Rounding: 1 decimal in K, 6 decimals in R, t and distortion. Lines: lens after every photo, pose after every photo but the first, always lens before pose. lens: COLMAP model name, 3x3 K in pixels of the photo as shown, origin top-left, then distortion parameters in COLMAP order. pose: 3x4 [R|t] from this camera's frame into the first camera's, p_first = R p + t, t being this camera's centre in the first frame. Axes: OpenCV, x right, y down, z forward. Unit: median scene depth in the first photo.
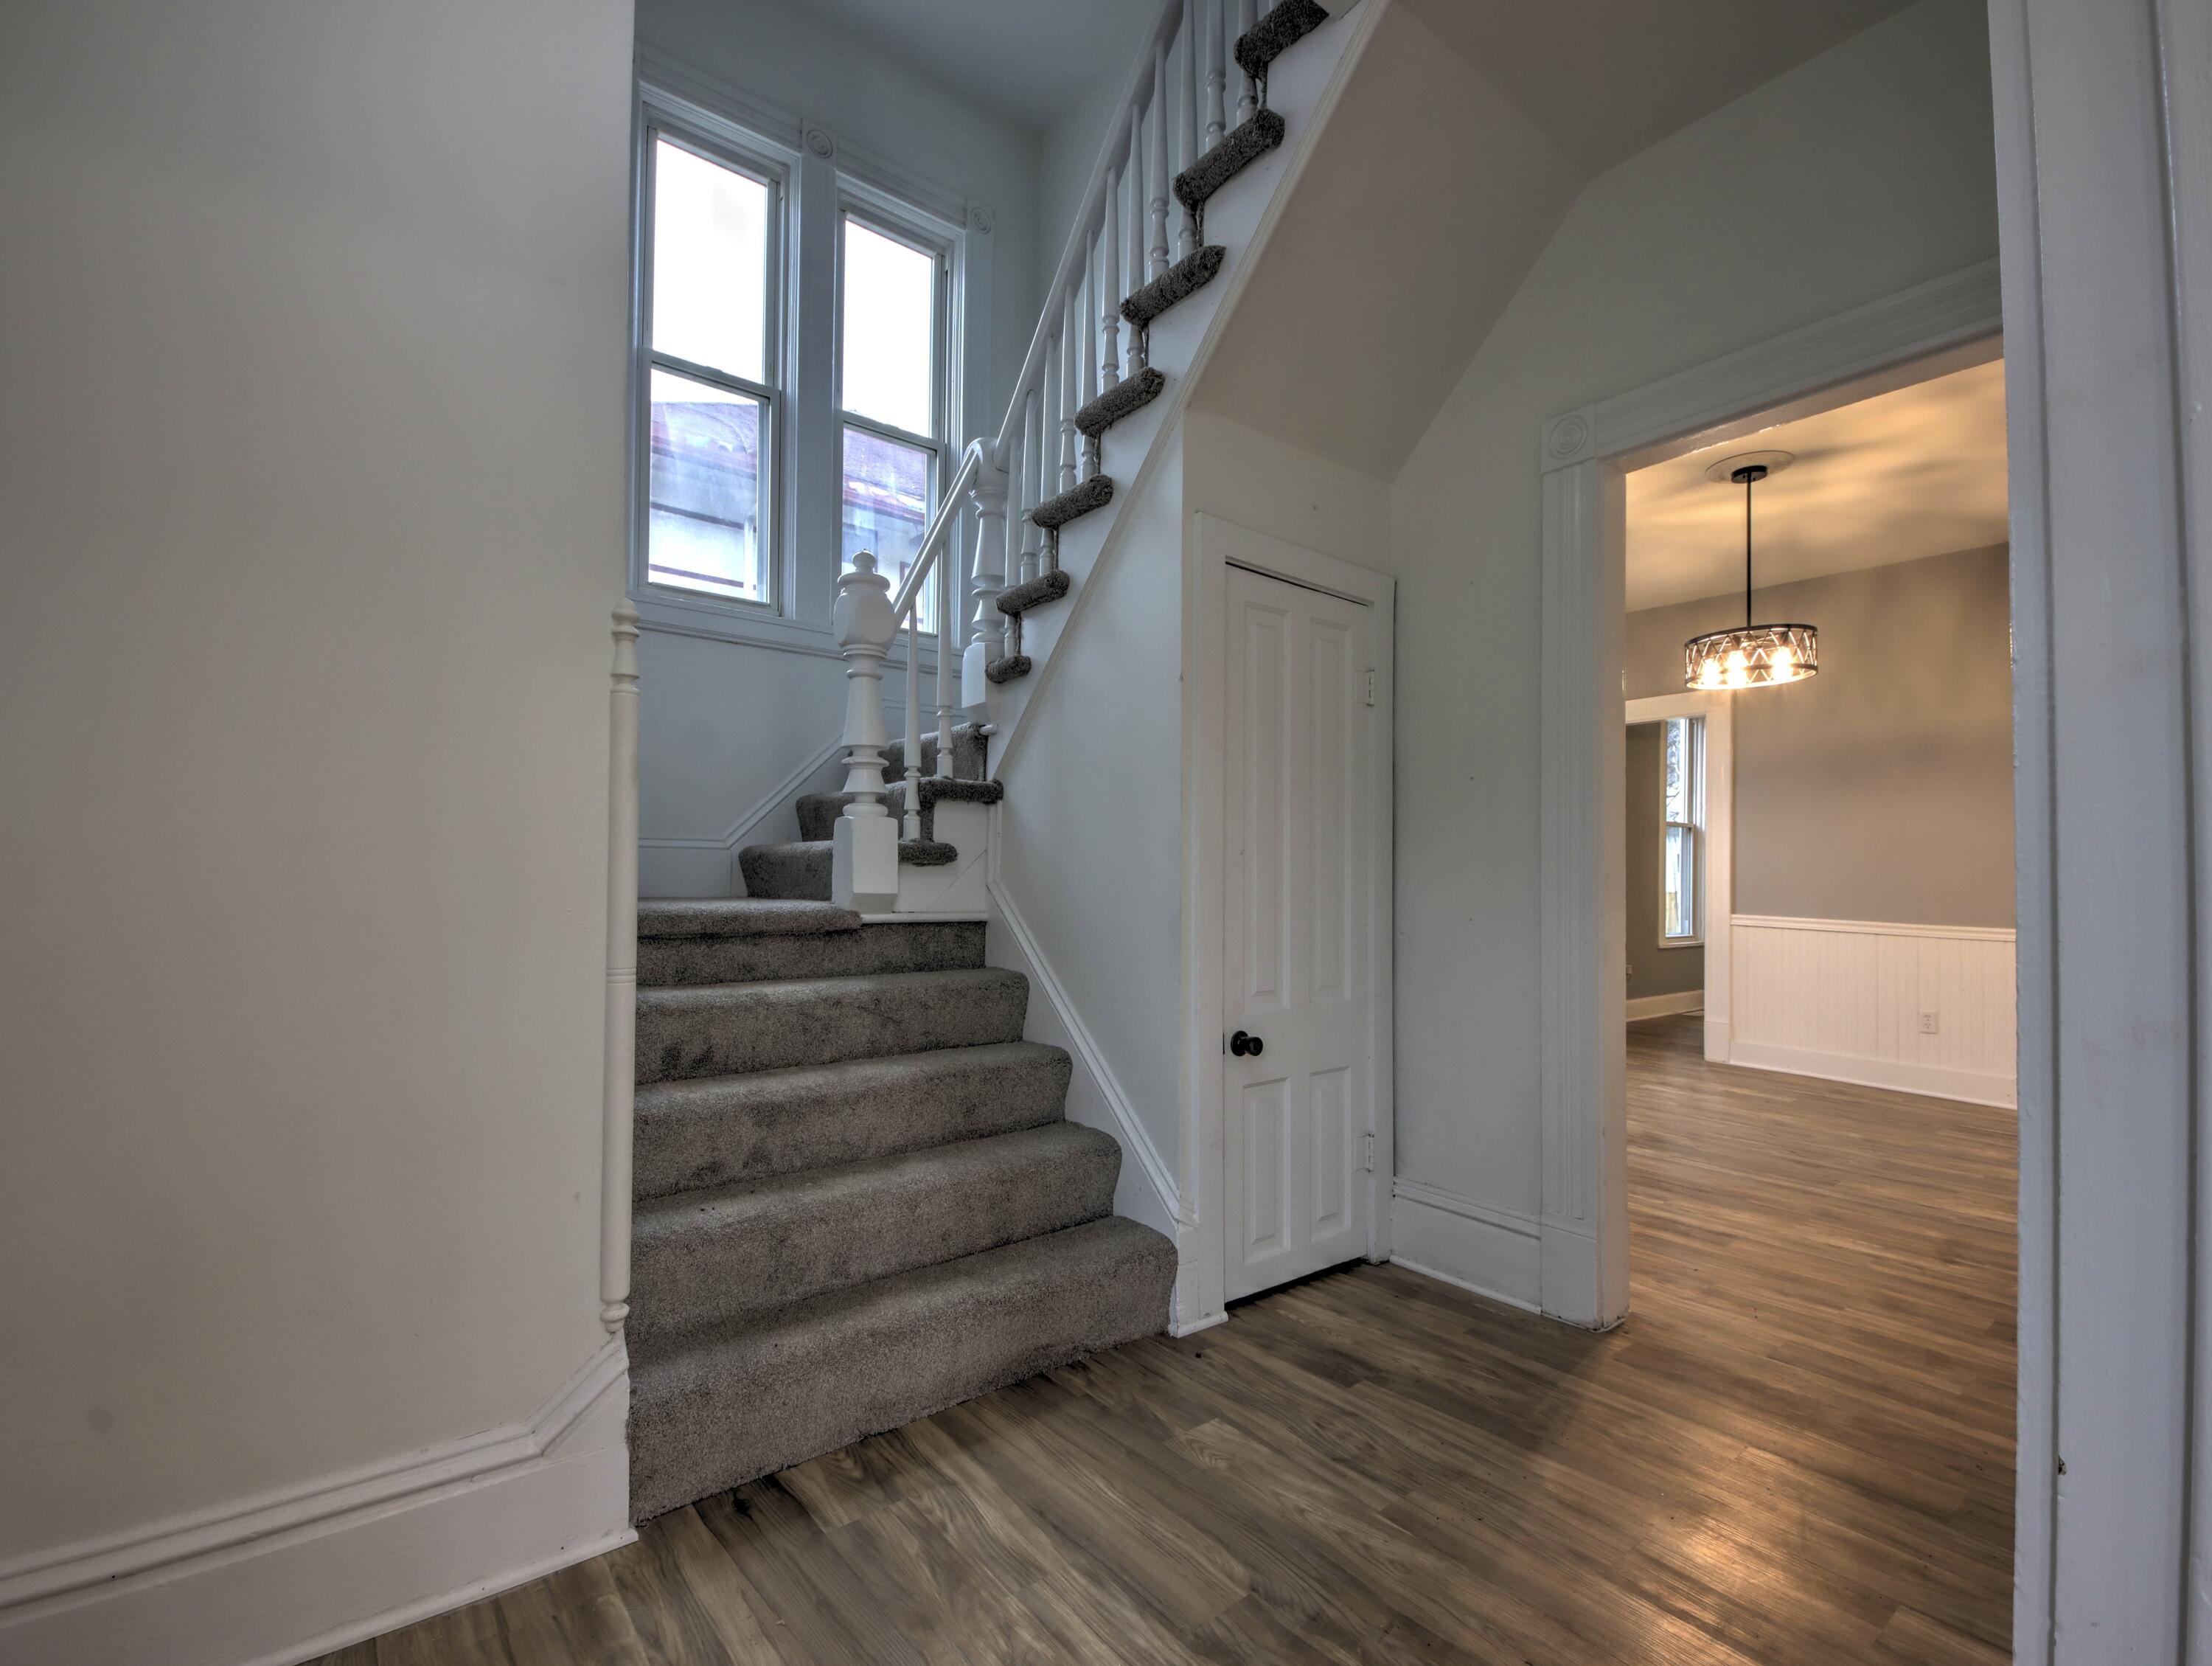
lens RADIAL K [[934.7, 0, 1100.9], [0, 934.7, 837.1], [0, 0, 1]] dist [0.051937, -0.038144]
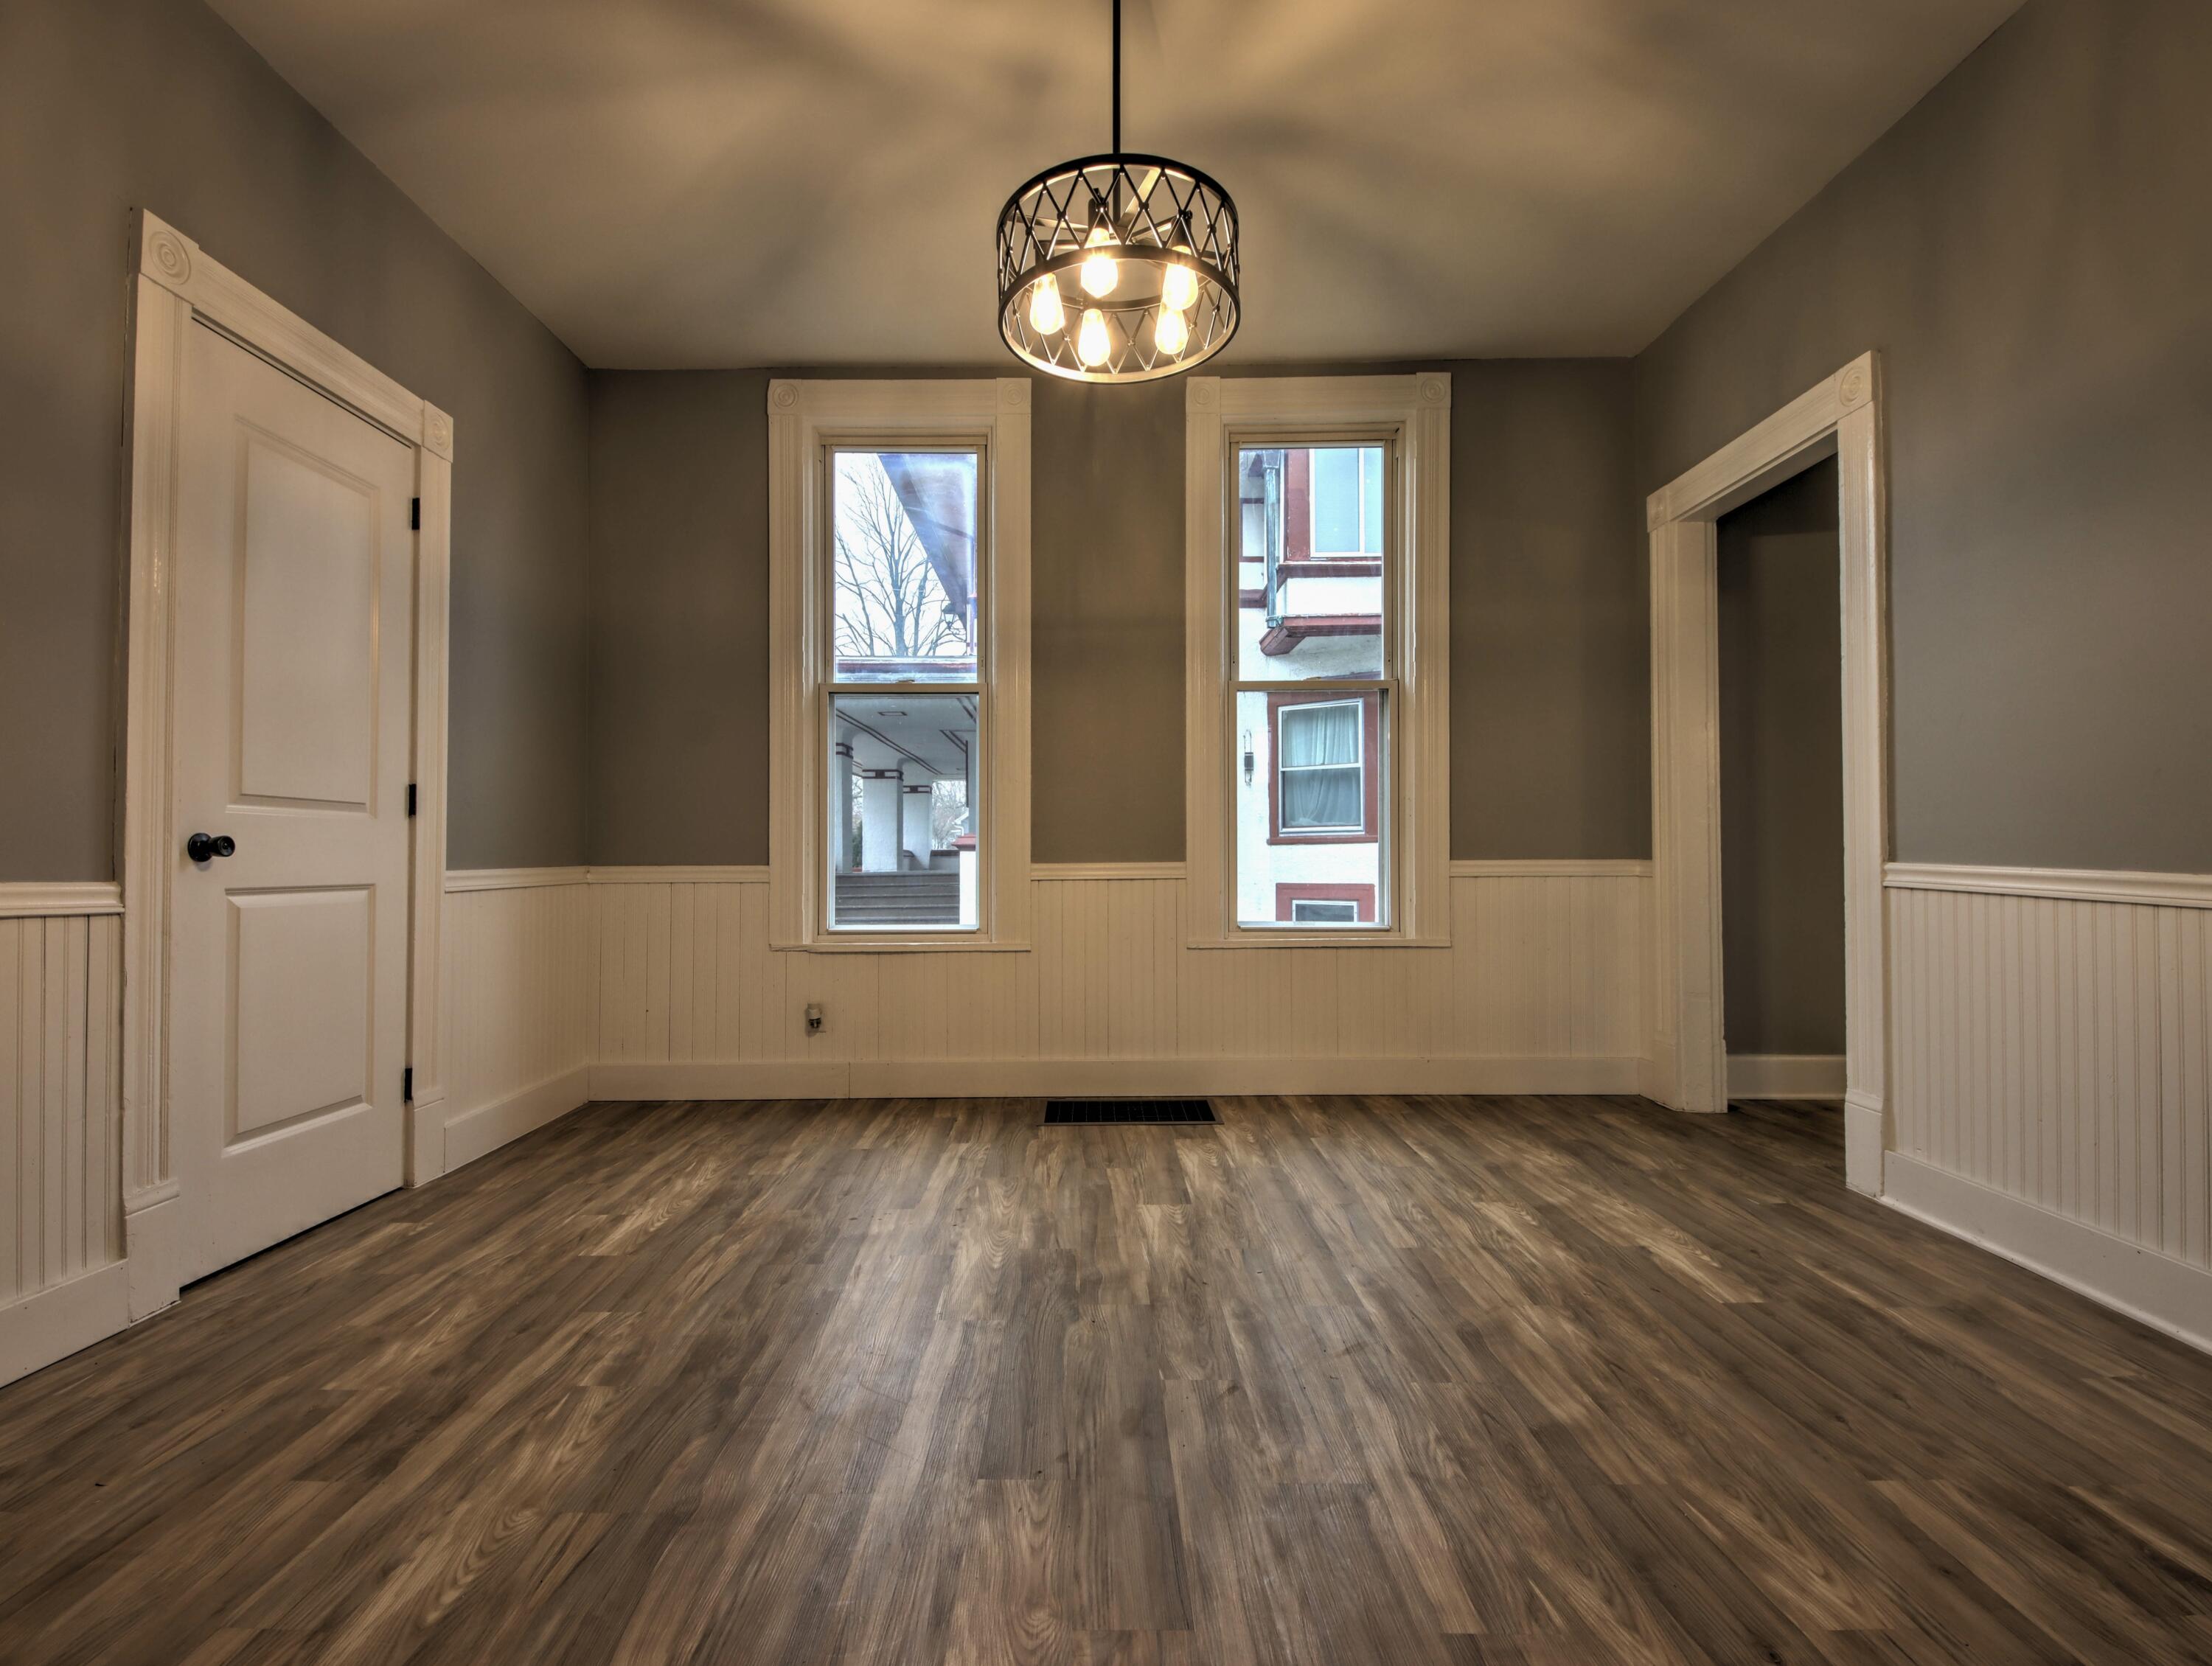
lens RADIAL K [[934.4, 0, 1100.9], [0, 934.4, 837.1], [0, 0, 1]] dist [0.051937, -0.038144]
pose [[0.796013, -0.039652, -0.603979, 1.155714], [0.042907, 0.999038, -0.009040, 0.098253], [0.603757, -0.018719, 0.796949, 0.760127]]
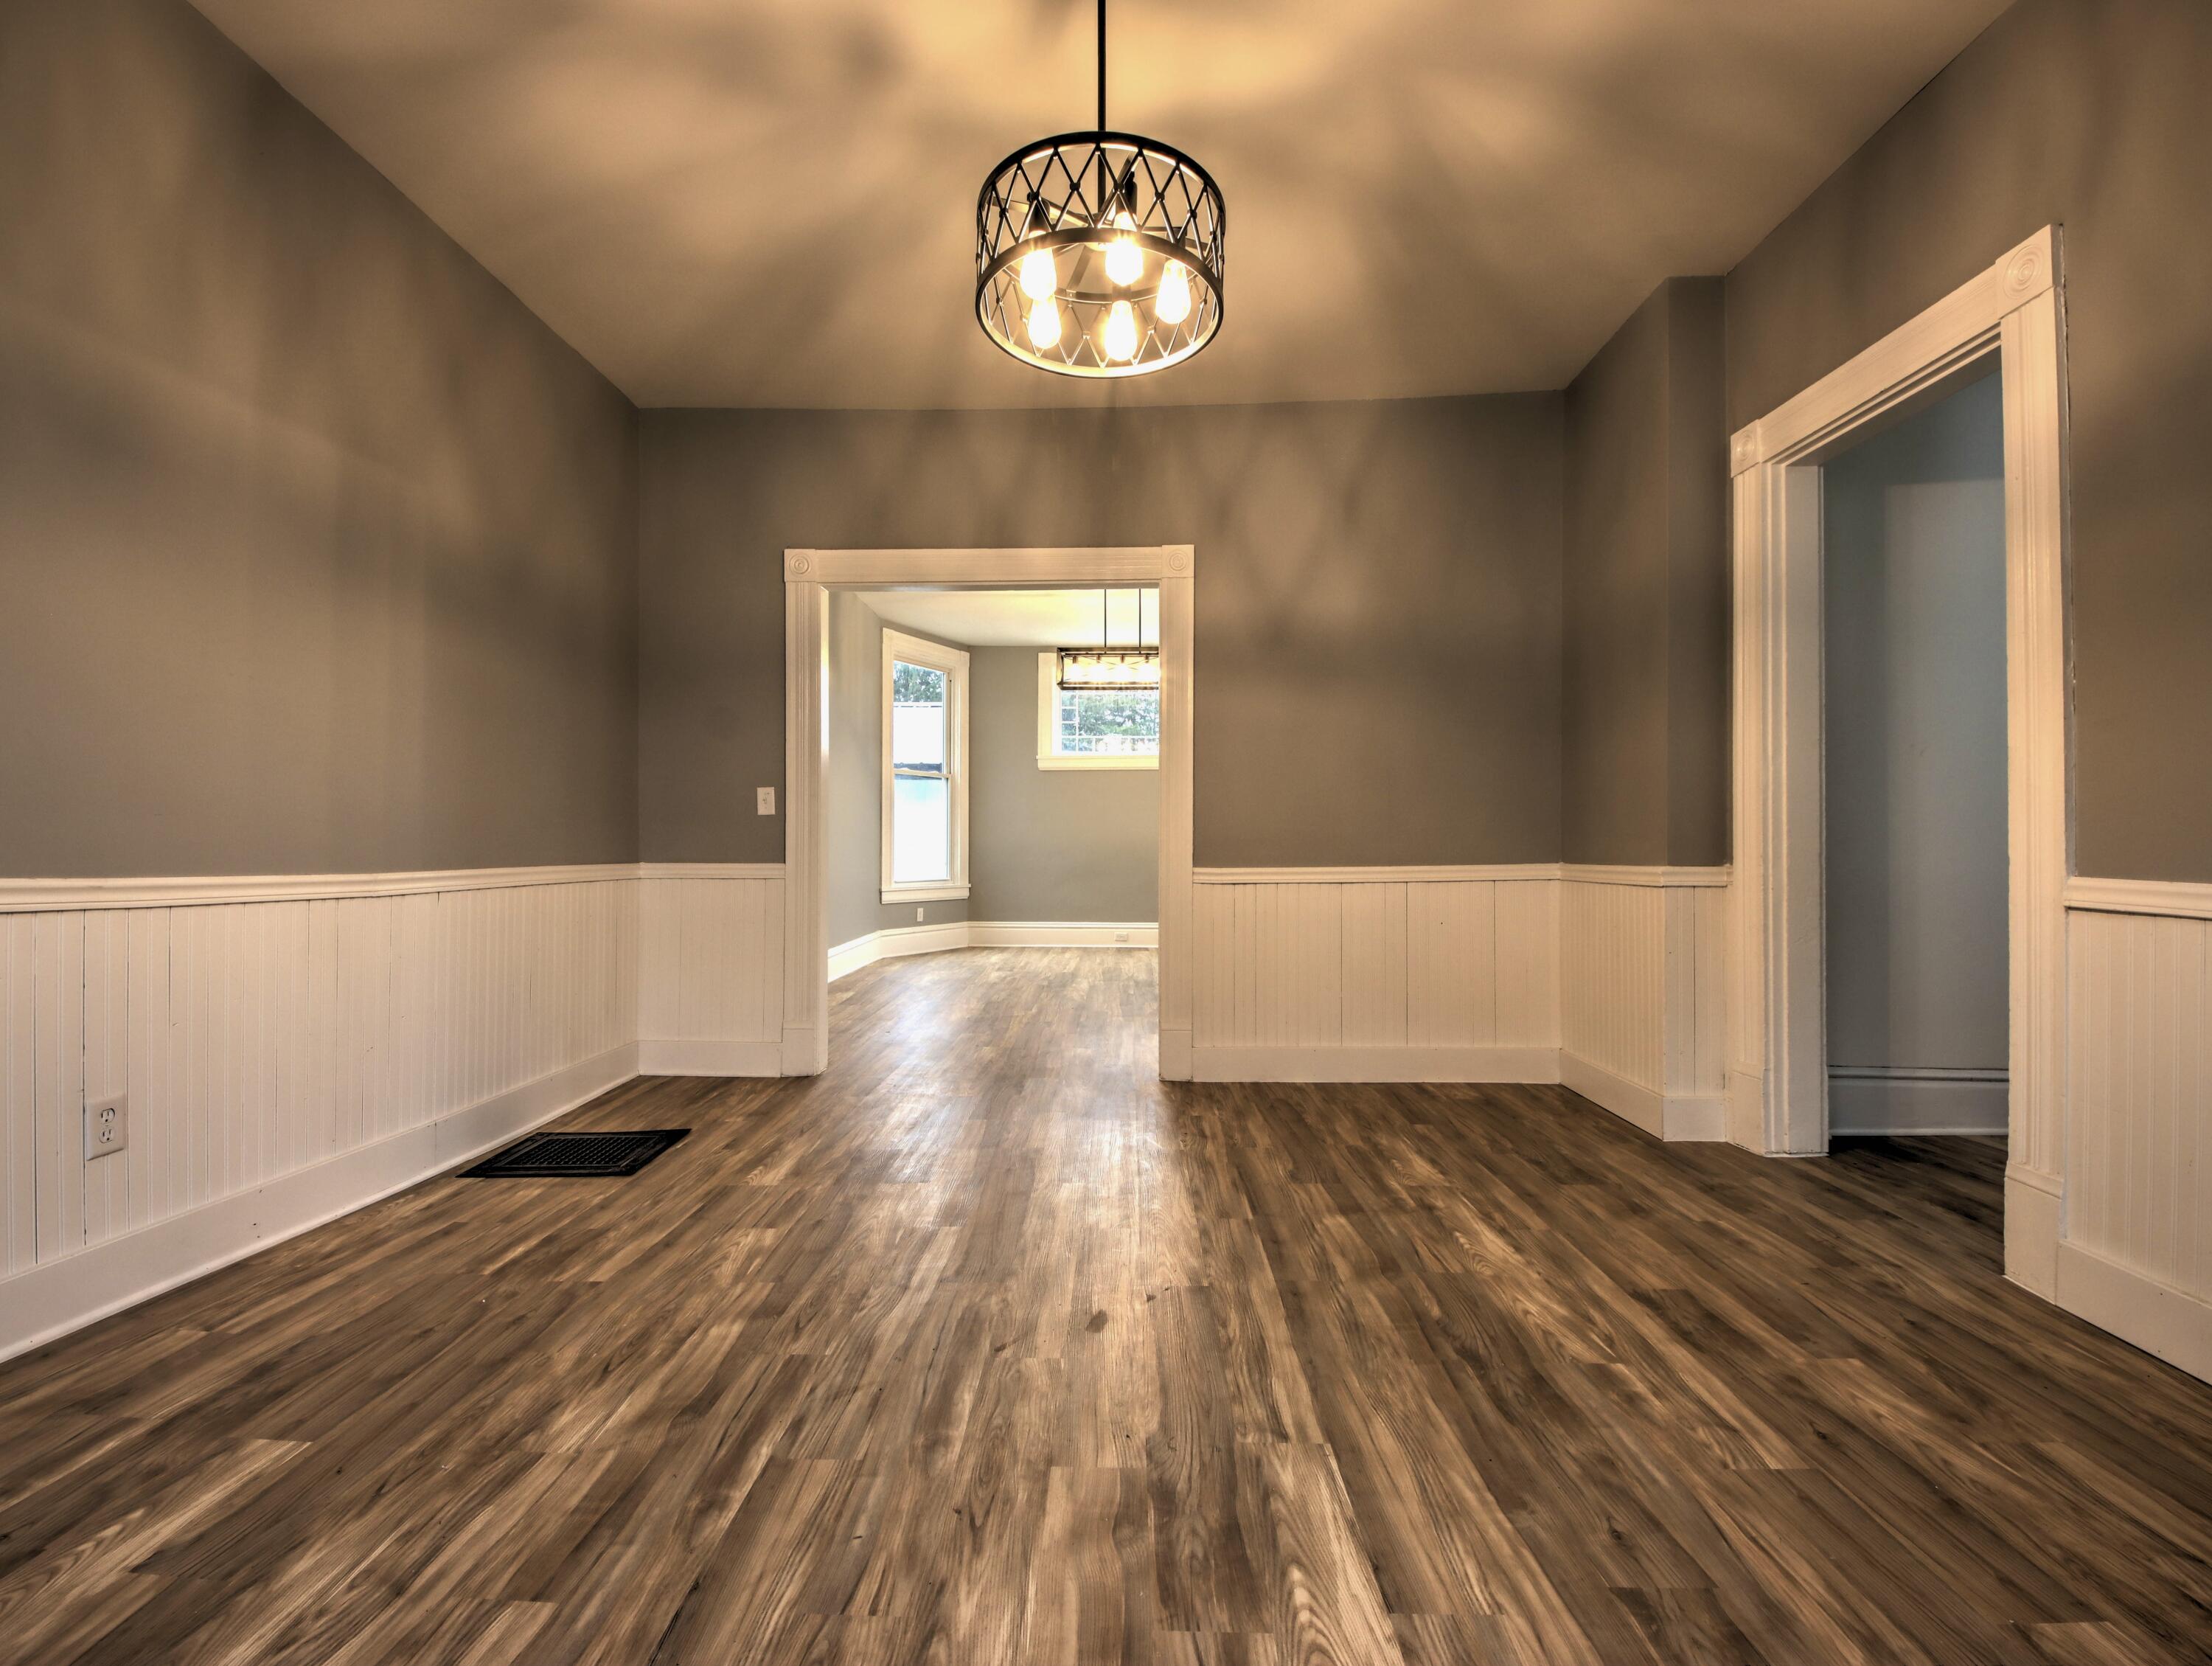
lens RADIAL K [[934.7, 0, 1100.9], [0, 934.7, 837.1], [0, 0, 1]] dist [0.051937, -0.038144]
pose [[-0.770897, -0.017751, 0.636712, 0.479224], [-0.040867, 0.998930, -0.021630, 0.104143], [-0.635647, -0.042695, -0.770798, 1.632243]]
